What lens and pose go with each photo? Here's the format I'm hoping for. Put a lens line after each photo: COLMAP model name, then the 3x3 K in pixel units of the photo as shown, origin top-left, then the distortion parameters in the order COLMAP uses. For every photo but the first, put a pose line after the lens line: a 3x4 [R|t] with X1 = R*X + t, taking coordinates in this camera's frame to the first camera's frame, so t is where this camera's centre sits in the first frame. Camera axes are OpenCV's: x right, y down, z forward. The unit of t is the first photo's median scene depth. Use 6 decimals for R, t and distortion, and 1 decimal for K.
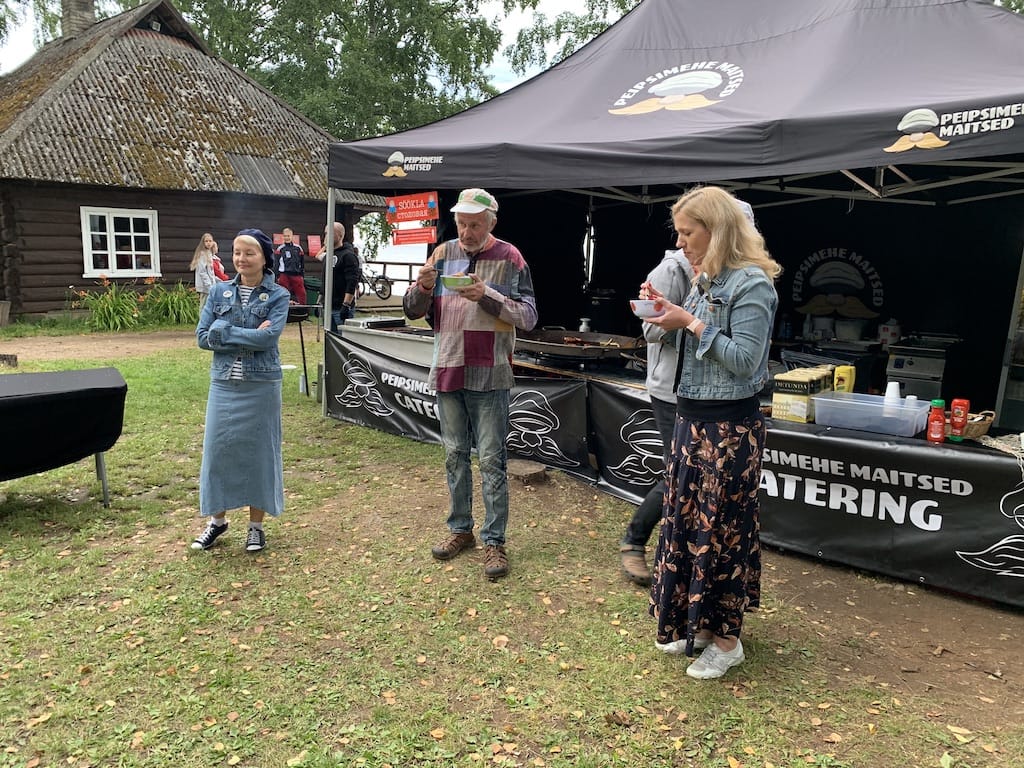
lens RADIAL K [[817.1, 0, 511.8], [0, 817.1, 382.9], [0, 0, 1]] dist [0.011173, 0.004207]
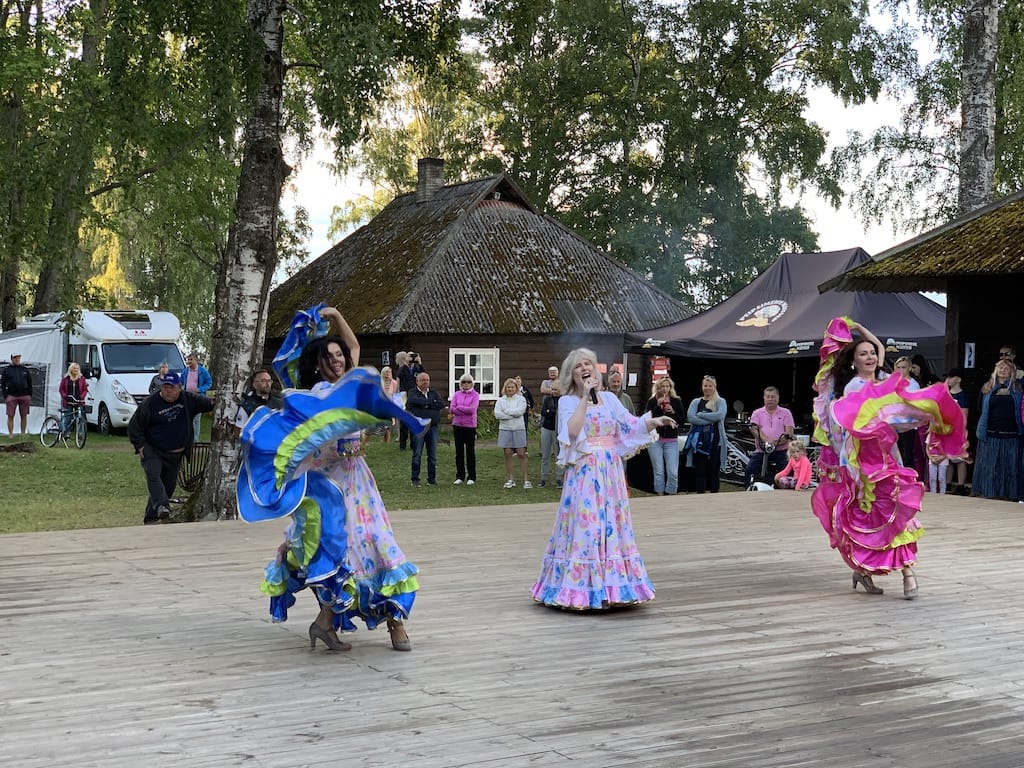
lens RADIAL K [[1529.1, 0, 503.7], [0, 1529.1, 376.8], [0, 0, 1]] dist [-0.139154, 0.000000]
pose [[0.947293, -0.010661, -0.320192, 0.323712], [-0.037732, 0.988777, -0.144553, 0.170709], [0.318140, 0.149016, 0.936259, -1.175010]]
